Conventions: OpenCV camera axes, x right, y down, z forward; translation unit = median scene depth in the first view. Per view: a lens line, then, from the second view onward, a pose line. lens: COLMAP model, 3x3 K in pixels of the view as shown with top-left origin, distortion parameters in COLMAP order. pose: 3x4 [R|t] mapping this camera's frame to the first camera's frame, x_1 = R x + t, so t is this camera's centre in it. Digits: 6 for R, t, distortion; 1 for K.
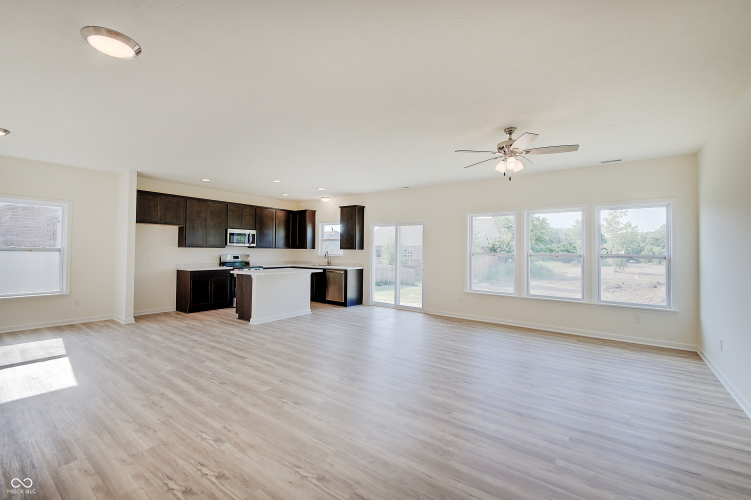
lens RADIAL K [[324.0, 0, 370.2], [0, 324.0, 246.9], [0, 0, 1]] dist [0.018714, -0.012264]
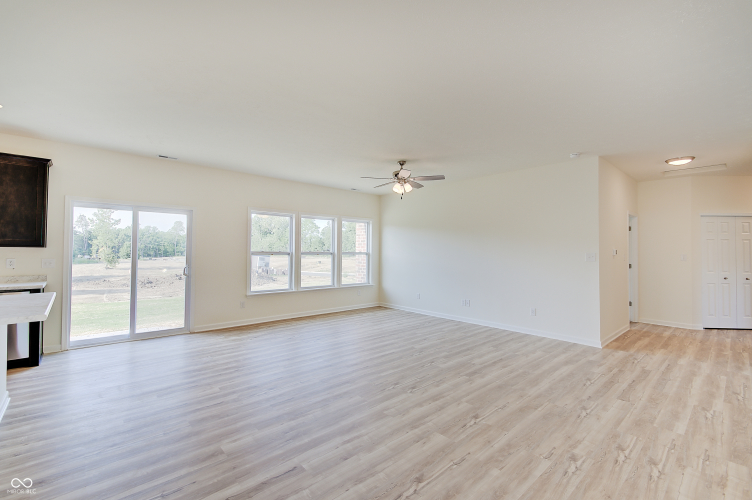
lens RADIAL K [[324.5, 0, 365.8], [0, 324.5, 245.8], [0, 0, 1]] dist [0.018714, -0.012264]
pose [[0.203956, 0.006933, 0.978955, -0.500739], [-0.015875, 0.999867, -0.003774, -0.000718], [-0.978851, -0.014771, 0.204039, 0.465229]]
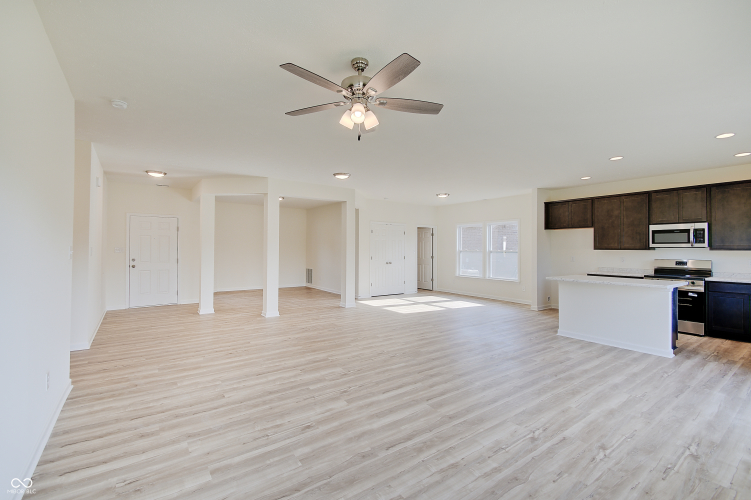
lens RADIAL K [[324.0, 0, 364.1], [0, 324.0, 244.1], [0, 0, 1]] dist [0.018714, -0.012264]
pose [[-0.315394, -0.026383, -0.948594, 0.565641], [-0.001510, 0.999626, -0.027300, 0.012185], [0.948959, -0.007178, -0.315316, 0.654634]]
